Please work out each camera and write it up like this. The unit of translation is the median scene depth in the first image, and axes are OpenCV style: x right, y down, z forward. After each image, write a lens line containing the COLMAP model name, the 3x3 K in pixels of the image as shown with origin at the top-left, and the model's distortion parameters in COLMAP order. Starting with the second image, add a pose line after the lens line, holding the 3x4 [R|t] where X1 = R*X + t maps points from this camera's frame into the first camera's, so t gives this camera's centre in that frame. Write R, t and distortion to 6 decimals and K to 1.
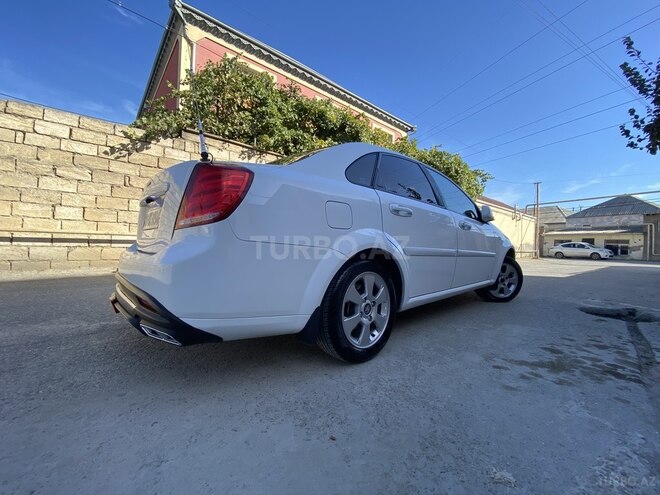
lens RADIAL K [[268.3, 0, 330.0], [0, 268.3, 247.5], [0, 0, 1]] dist [0.021849, -0.020688]
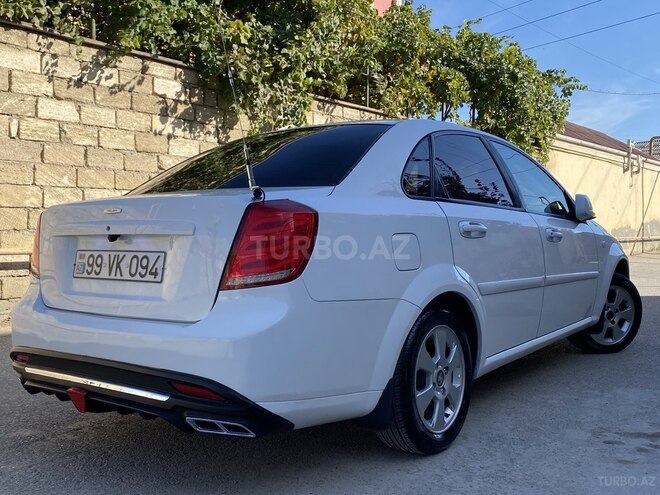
lens RADIAL K [[688.0, 0, 330.0], [0, 688.0, 247.5], [0, 0, 1]] dist [0.010495, 0.025299]
pose [[0.981609, -0.039323, 0.186811, -0.461056], [0.036121, 0.999137, 0.020512, -0.158659], [-0.187457, -0.013386, 0.982182, -0.705458]]
